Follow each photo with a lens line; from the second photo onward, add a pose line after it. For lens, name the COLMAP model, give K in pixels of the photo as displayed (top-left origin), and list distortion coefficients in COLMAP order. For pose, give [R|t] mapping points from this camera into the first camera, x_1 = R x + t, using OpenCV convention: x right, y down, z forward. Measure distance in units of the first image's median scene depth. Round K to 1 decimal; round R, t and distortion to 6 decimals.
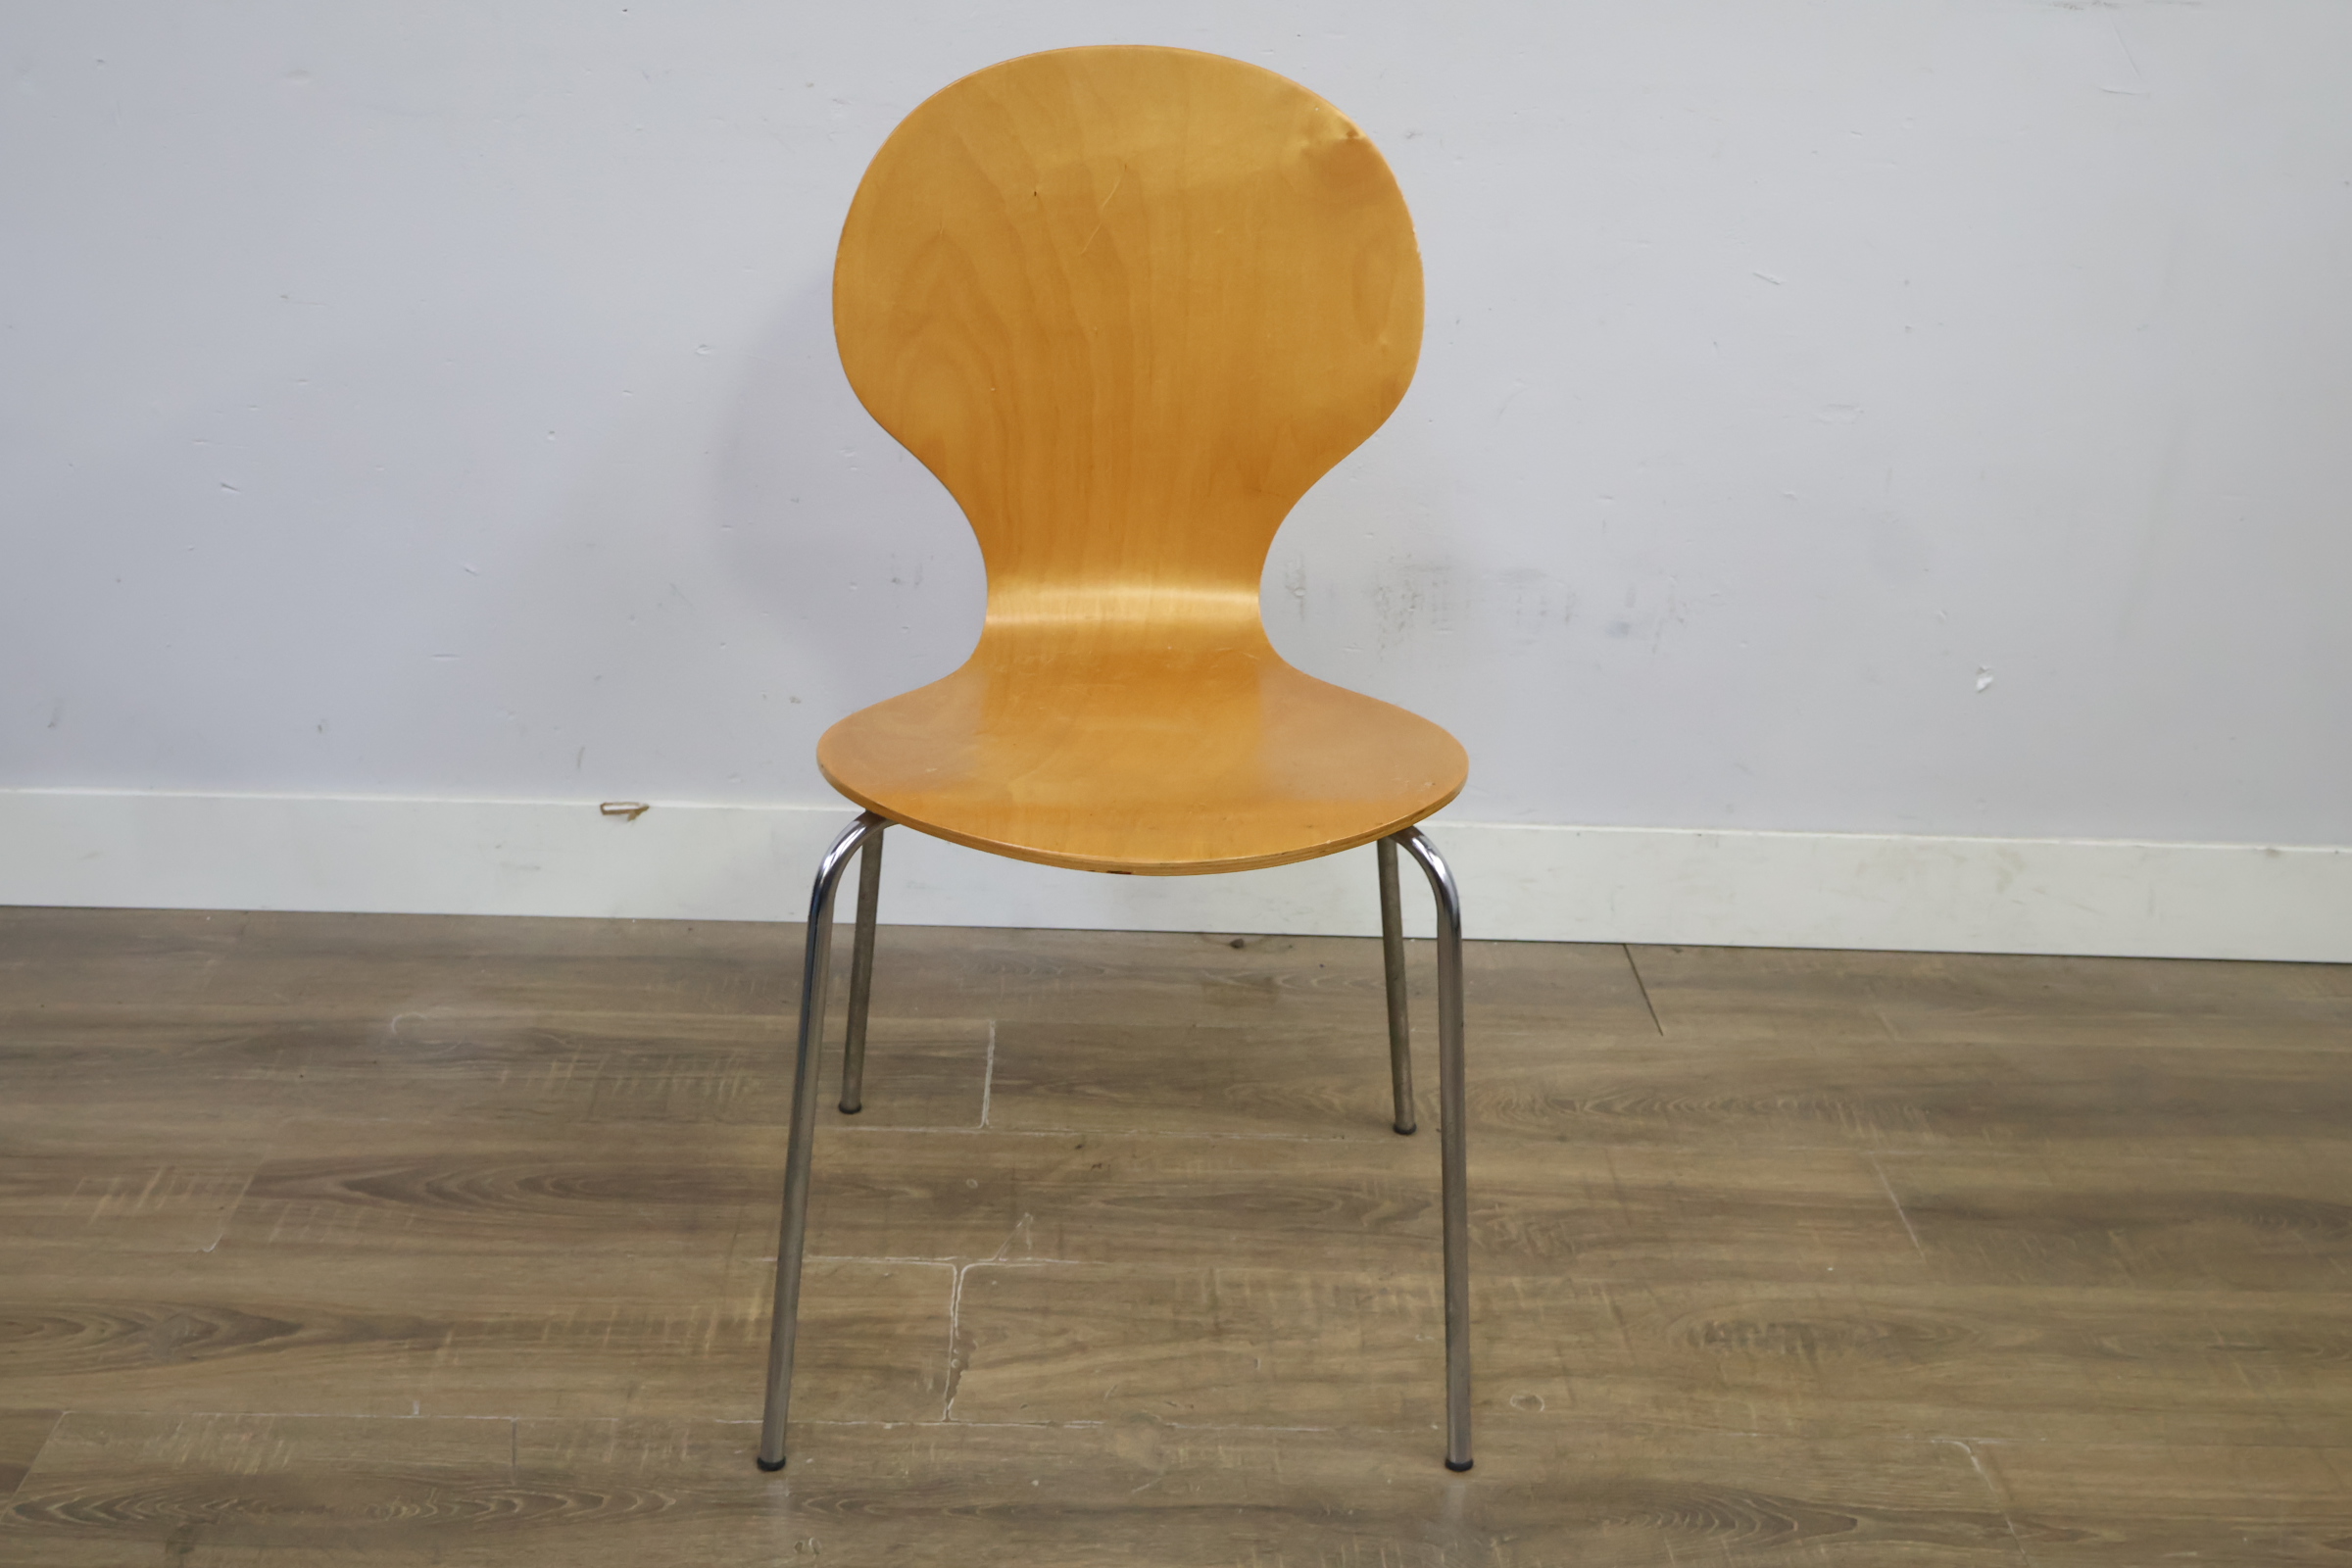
lens RADIAL K [[2707.3, 0, 1173.3], [0, 2707.3, 791.4], [0, 0, 1]] dist [-0.010154, 0.000000]
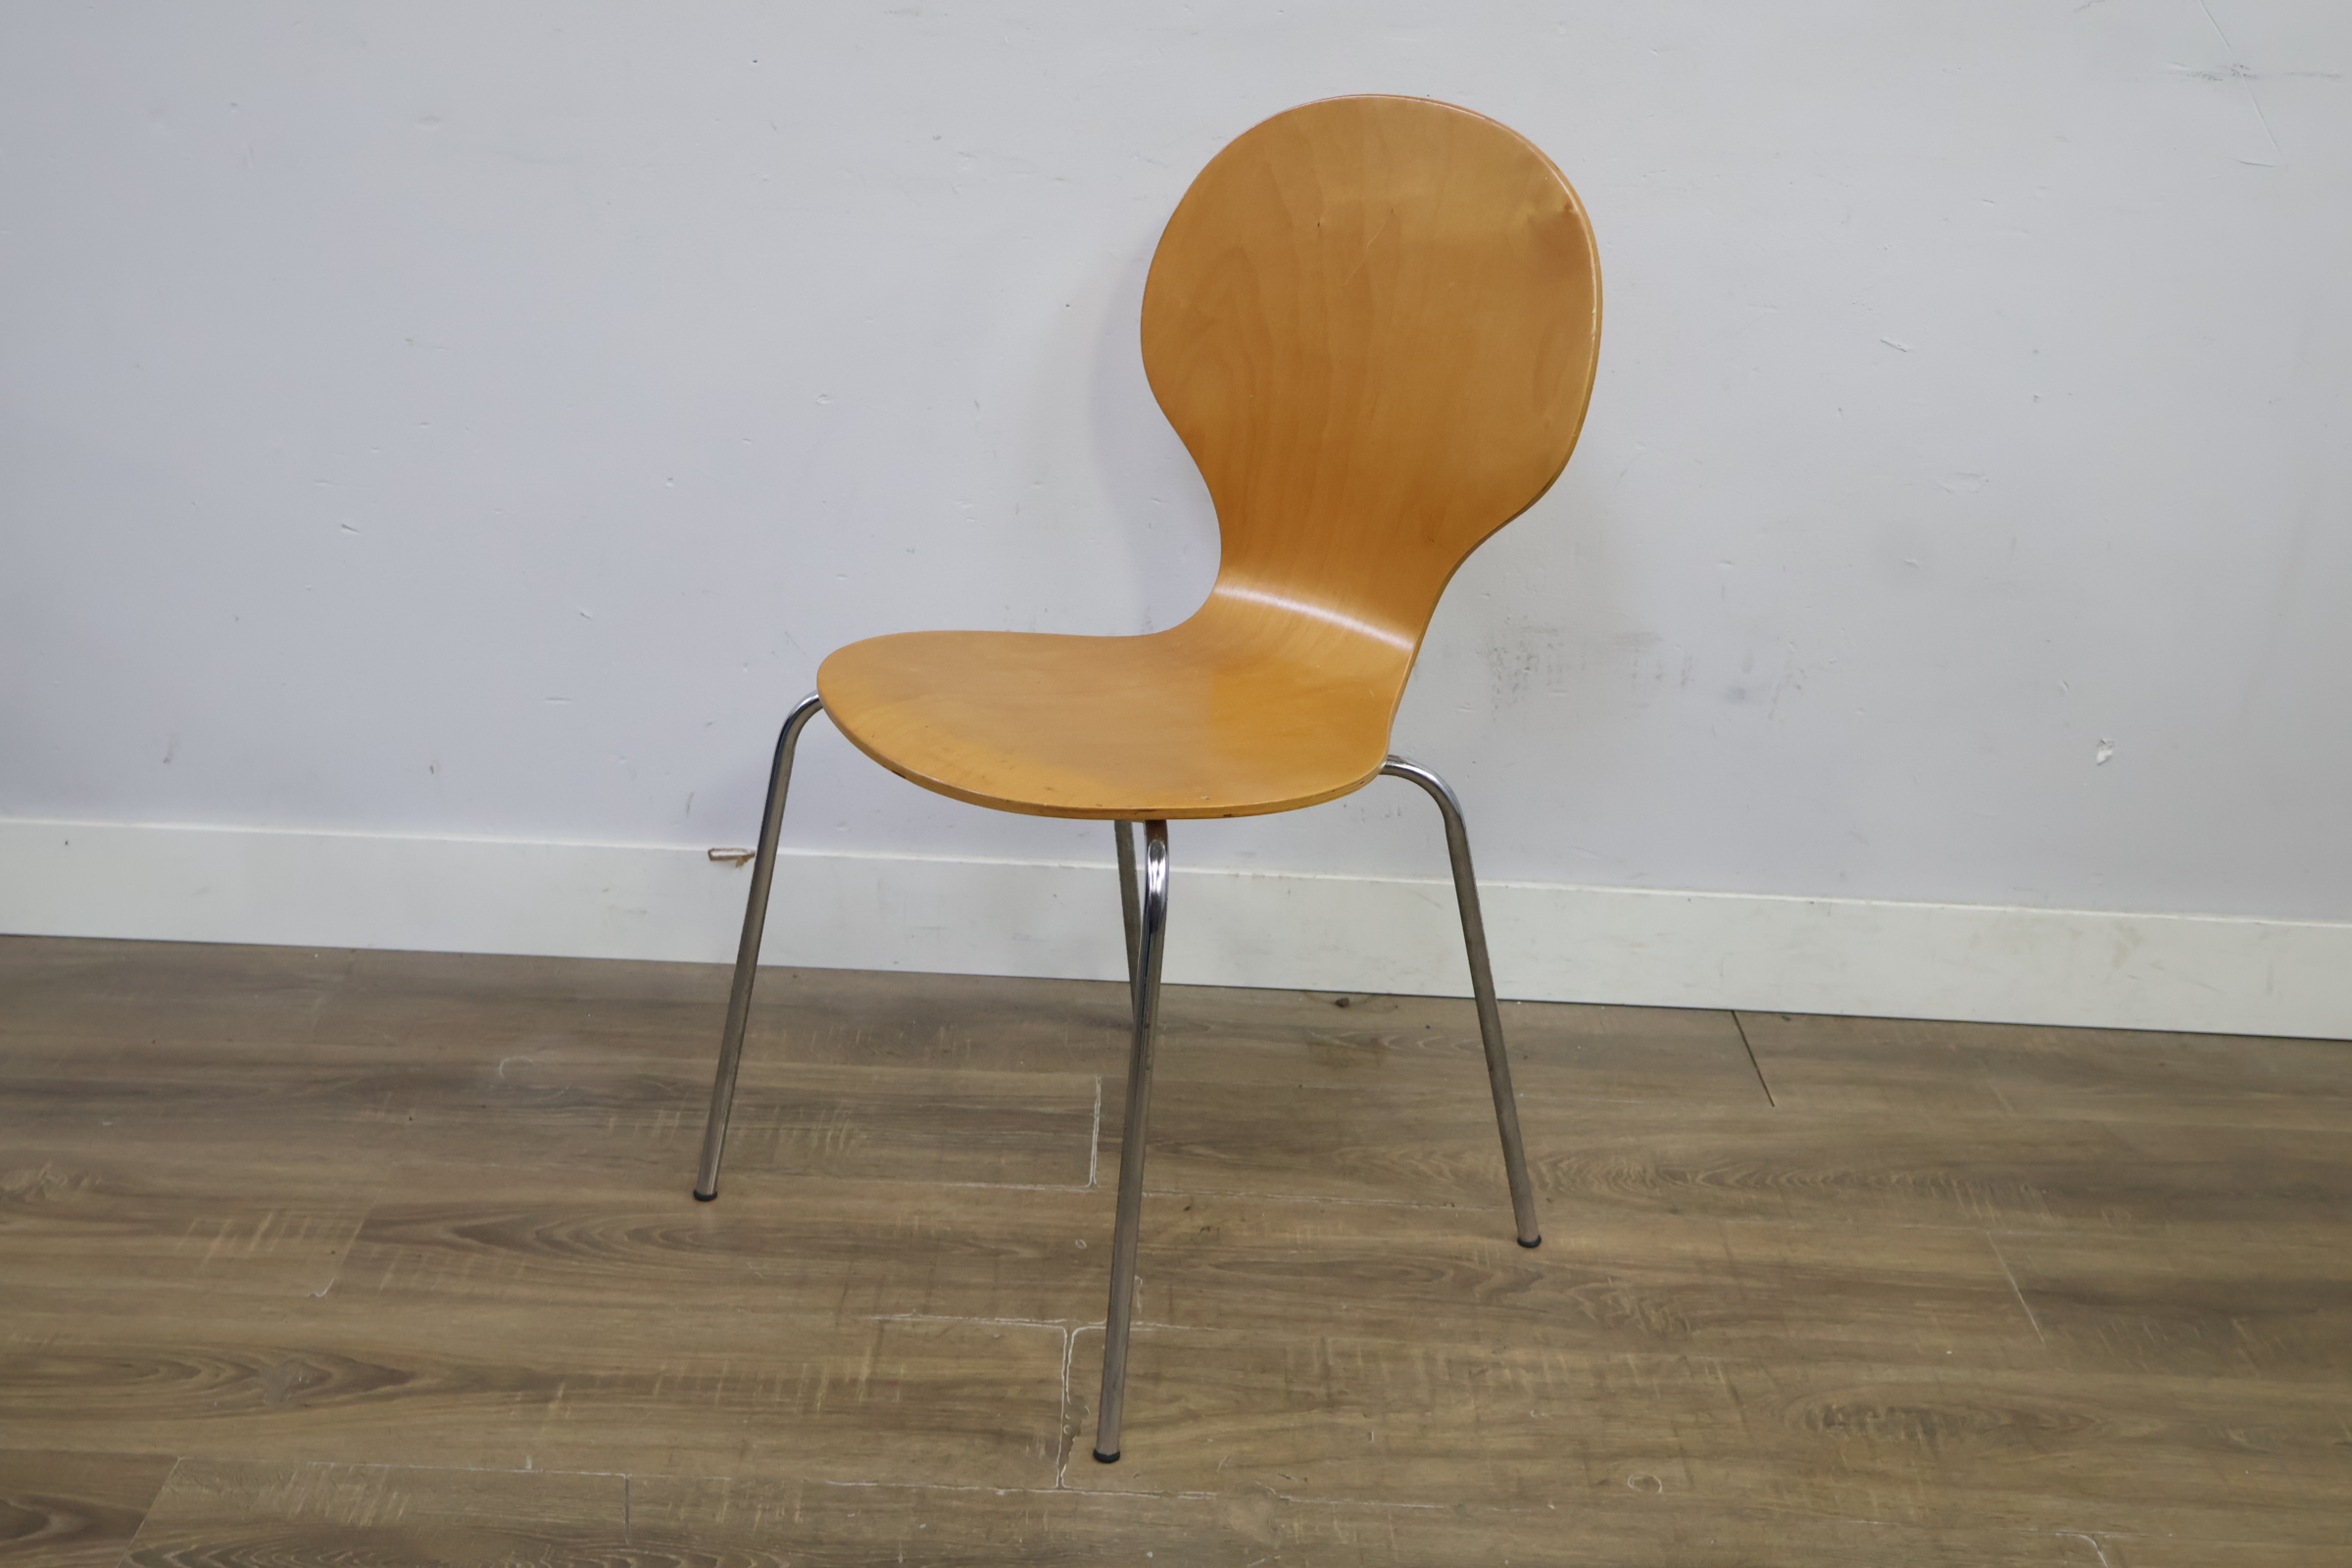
lens RADIAL K [[2707.3, 0, 1166.5], [0, 2707.3, 792.5], [0, 0, 1]] dist [-0.010154, 0.000000]
pose [[0.999516, 0.019657, -0.024119, -0.022920], [-0.019888, 0.999758, -0.009378, -0.012761], [0.023929, 0.009853, 0.999665, 0.004986]]
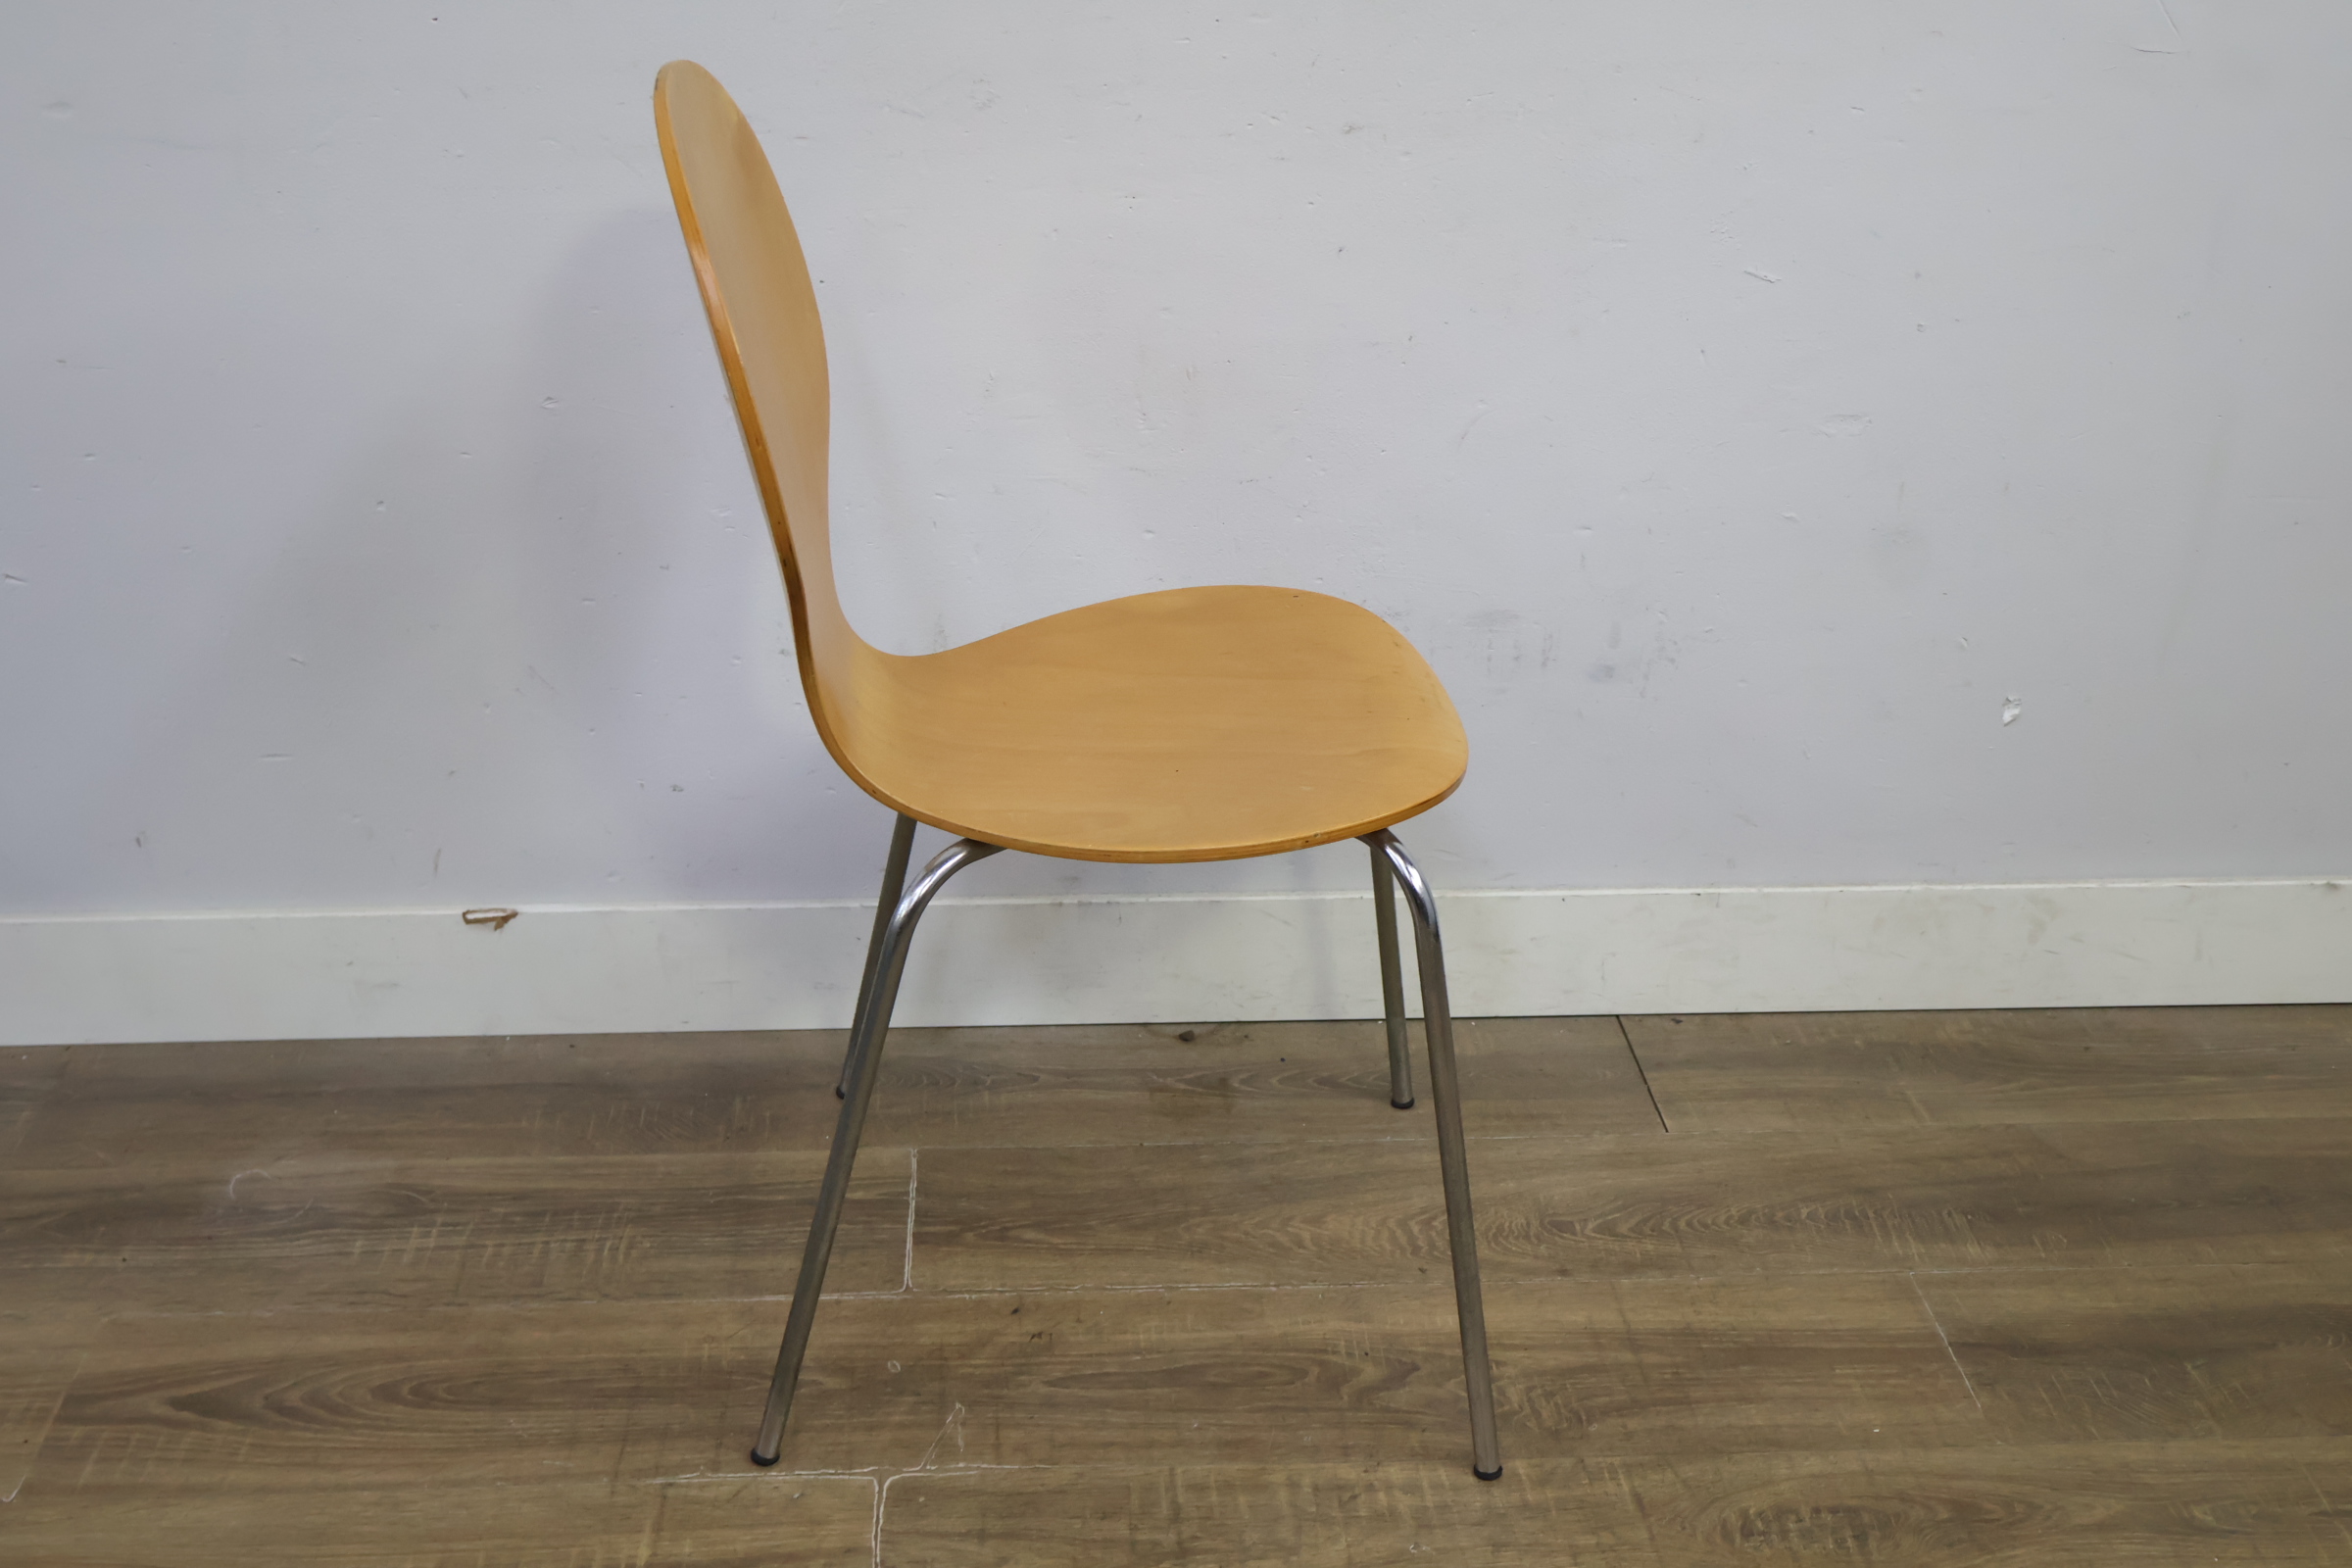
lens RADIAL K [[2707.3, 0, 1170.1], [0, 2707.3, 784.6], [0, 0, 1]] dist [-0.010154, 0.000000]
pose [[0.999086, -0.038628, 0.018308, 0.006123], [0.037950, 0.998629, 0.036048, -0.073125], [-0.019676, -0.035320, 0.999182, 0.136836]]
